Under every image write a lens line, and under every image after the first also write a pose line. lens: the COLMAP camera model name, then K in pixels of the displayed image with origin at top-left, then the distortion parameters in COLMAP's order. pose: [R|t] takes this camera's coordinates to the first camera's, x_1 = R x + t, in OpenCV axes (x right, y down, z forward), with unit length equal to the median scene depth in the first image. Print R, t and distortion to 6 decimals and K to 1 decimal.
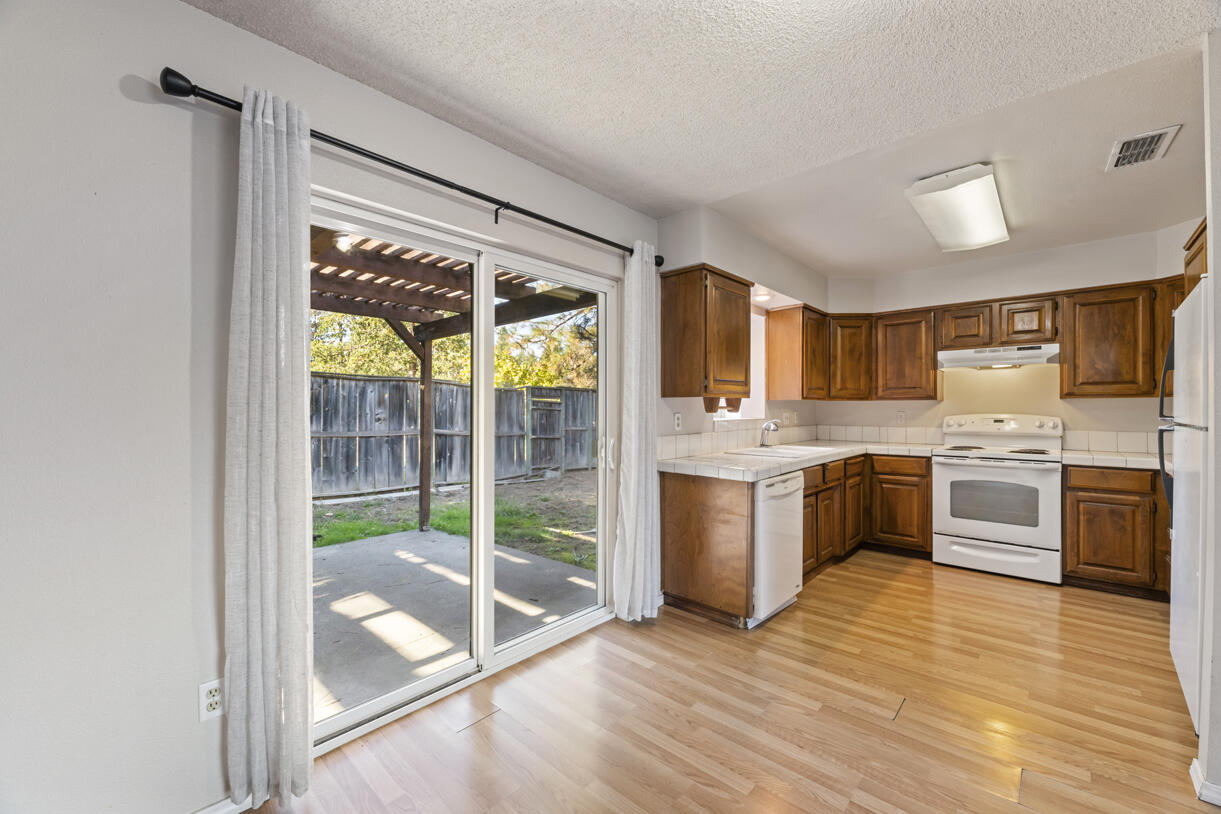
lens RADIAL K [[494.6, 0, 606.4], [0, 494.6, 407.4], [0, 0, 1]] dist [0.001577, -0.001702]
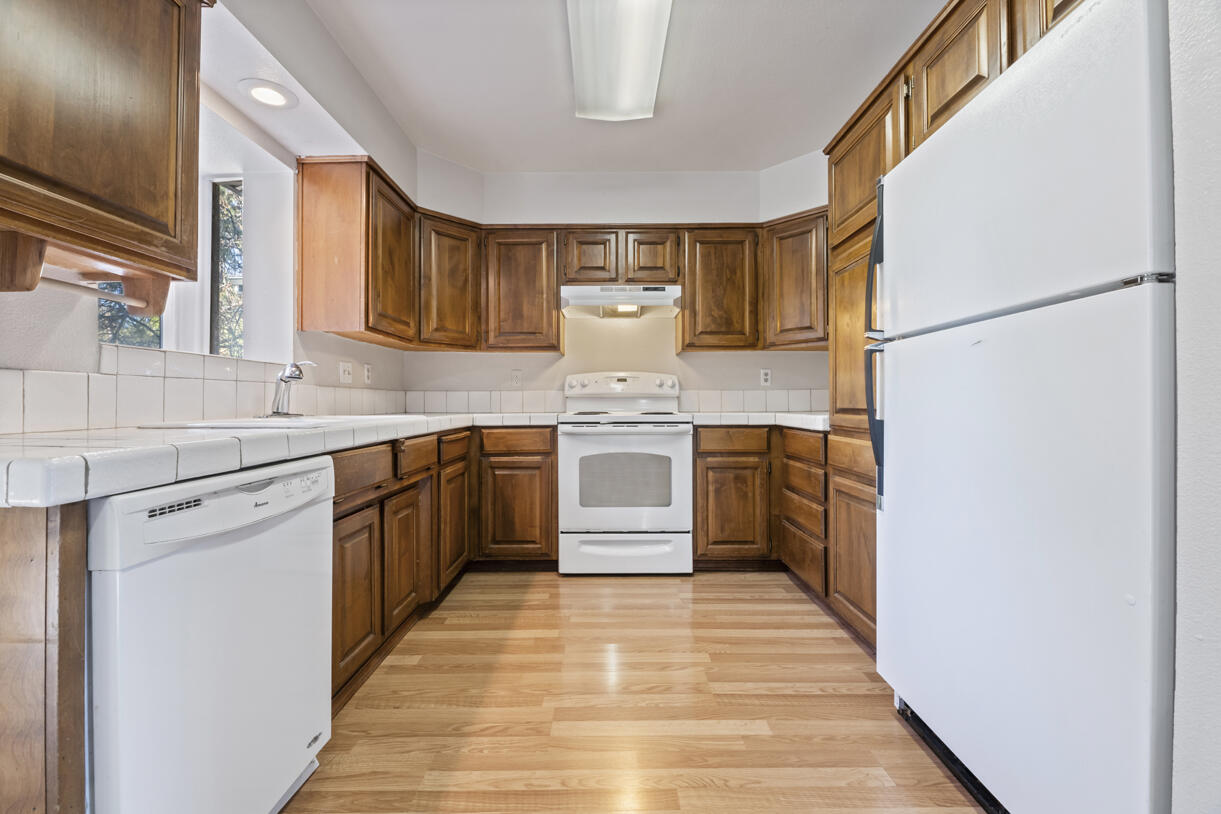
lens RADIAL K [[494.6, 0, 608.9], [0, 494.6, 400.8], [0, 0, 1]] dist [0.001577, -0.001702]
pose [[0.733793, 0.002643, 0.679368, 0.241817], [0.000306, 0.999991, -0.004220, 0.071121], [-0.679373, 0.003304, 0.733785, 0.451658]]
